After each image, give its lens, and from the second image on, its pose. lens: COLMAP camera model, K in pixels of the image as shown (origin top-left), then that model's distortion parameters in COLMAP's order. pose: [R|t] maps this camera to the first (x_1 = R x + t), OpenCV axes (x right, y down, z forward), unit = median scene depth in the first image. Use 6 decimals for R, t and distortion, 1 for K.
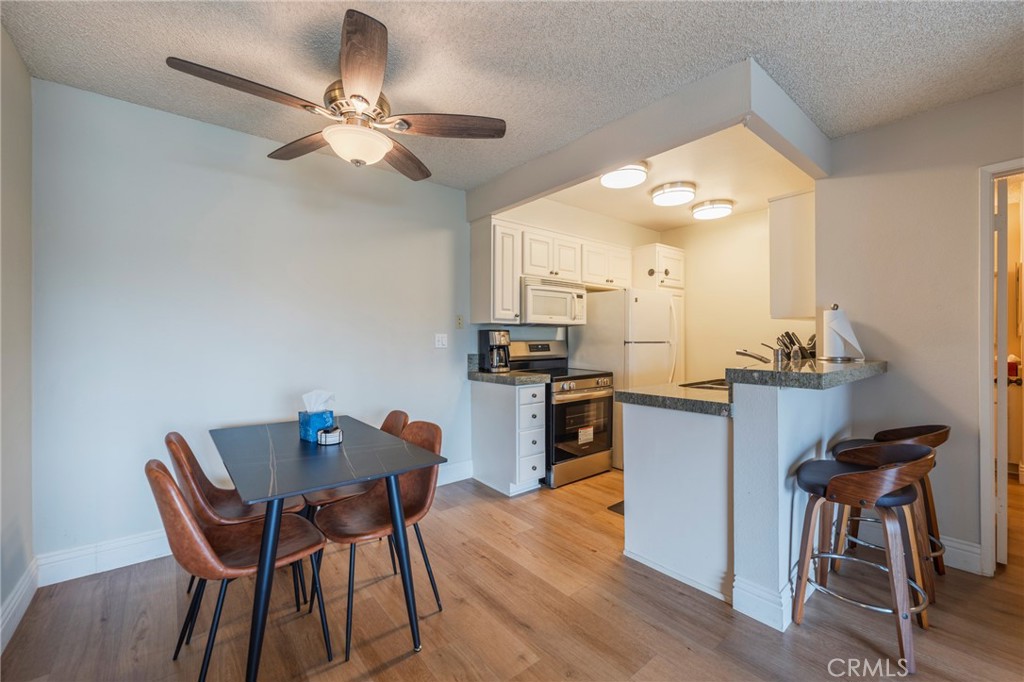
lens RADIAL K [[415.3, 0, 494.5], [0, 415.3, 350.0], [0, 0, 1]] dist [-0.001454, -0.000004]
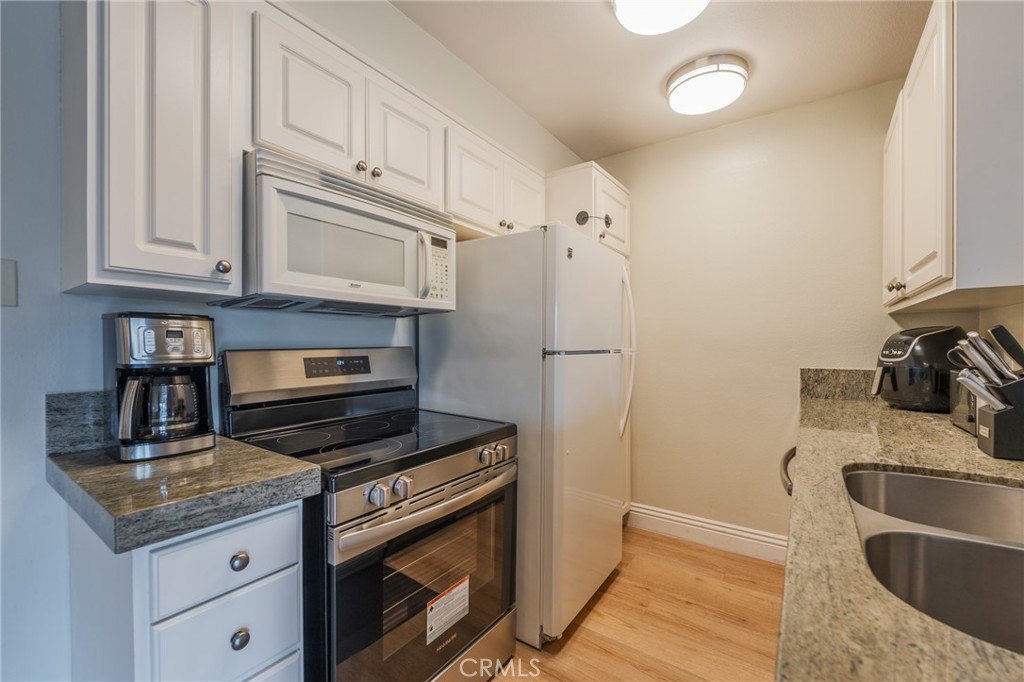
lens RADIAL K [[415.3, 0, 510.1], [0, 415.3, 346.6], [0, 0, 1]] dist [-0.001454, -0.000004]
pose [[0.956656, 0.001557, 0.291218, 0.157748], [0.003226, 0.999868, -0.015941, -0.018249], [-0.291204, 0.016190, 0.956524, 0.605657]]
